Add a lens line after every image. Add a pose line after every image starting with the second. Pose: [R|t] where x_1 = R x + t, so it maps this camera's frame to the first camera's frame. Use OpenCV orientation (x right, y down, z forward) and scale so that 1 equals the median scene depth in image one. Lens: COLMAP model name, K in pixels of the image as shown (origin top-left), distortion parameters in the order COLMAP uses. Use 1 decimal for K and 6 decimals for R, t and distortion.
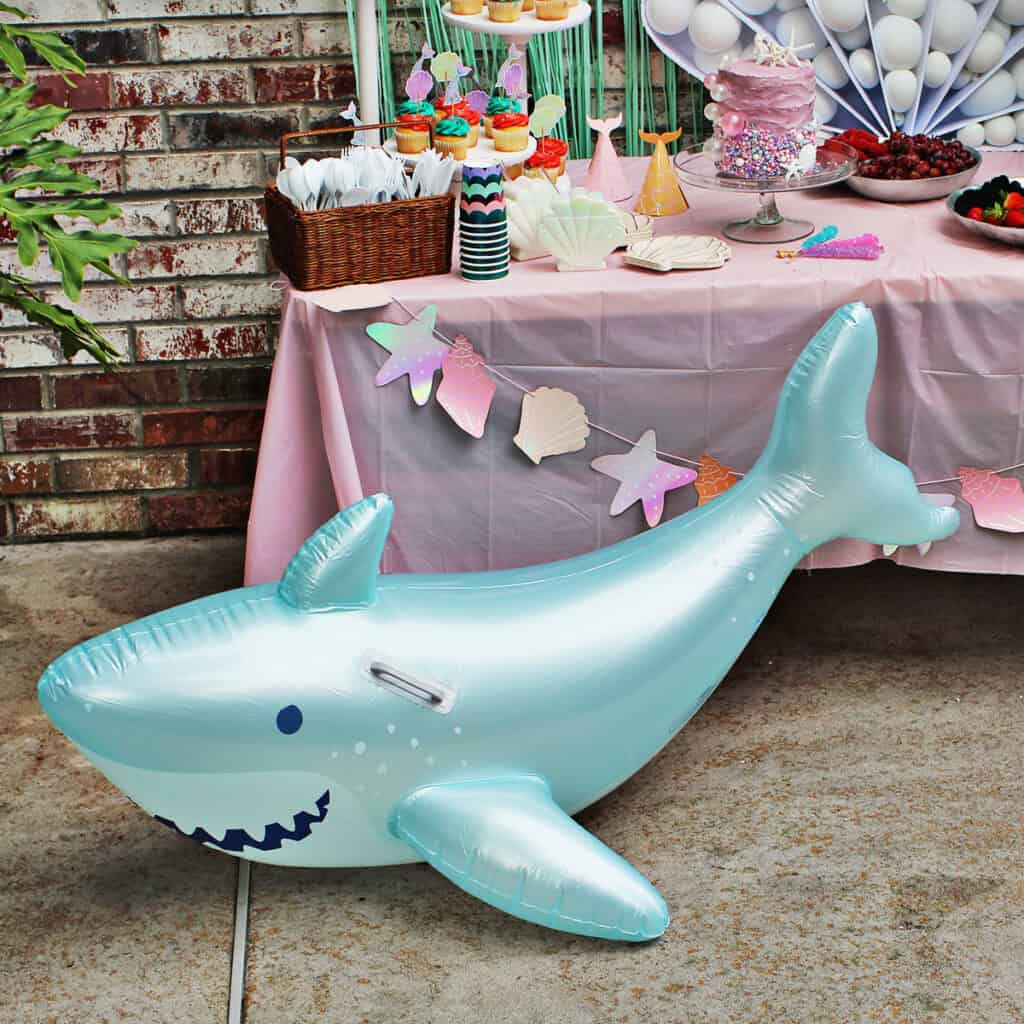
lens RADIAL K [[3414.6, 0, 512.0], [0, 3414.6, 512.0], [0, 0, 1]] dist [-0.180377, 1.095693]
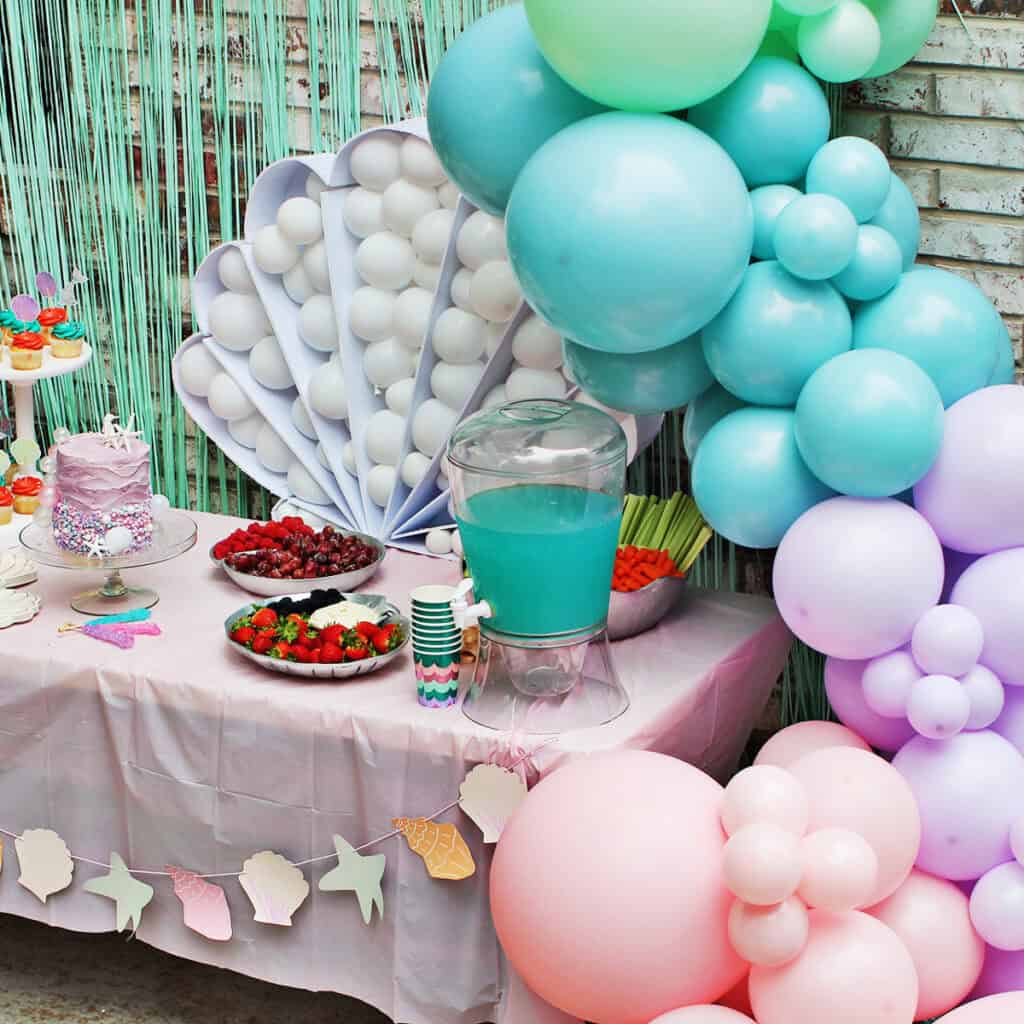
lens RADIAL K [[3414.6, 0, 512.0], [0, 3414.6, 512.0], [0, 0, 1]] dist [-0.180377, 1.095693]
pose [[0.884520, 0.164945, -0.436369, 0.631101], [-0.188131, 0.982092, -0.010116, -0.122152], [0.426886, 0.091042, 0.899711, 0.117724]]
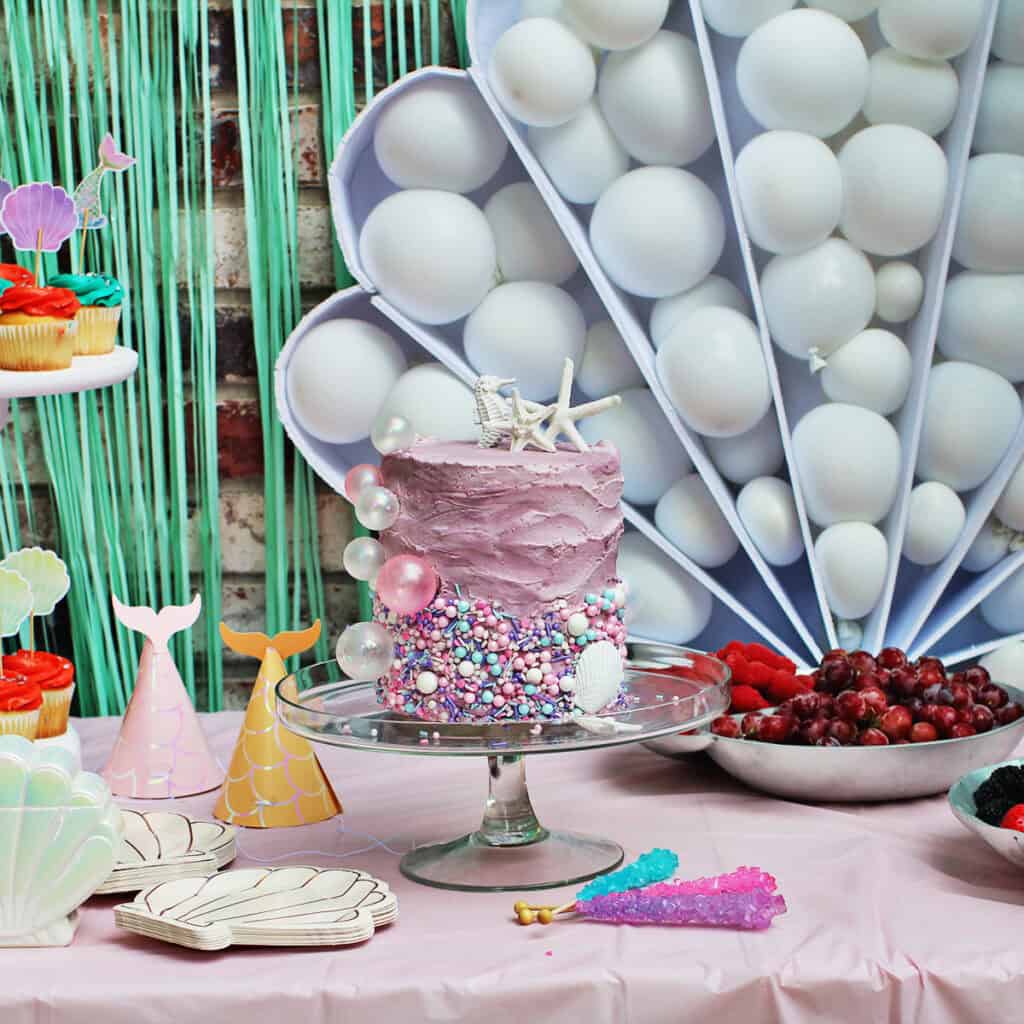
lens RADIAL K [[3414.6, 0, 512.0], [0, 3414.6, 512.0], [0, 0, 1]] dist [-0.180377, 1.095693]
pose [[0.999822, 0.014313, -0.012321, 0.079744], [-0.016635, 0.976319, -0.215697, -0.035644], [0.008942, 0.215864, 0.976383, 0.594296]]
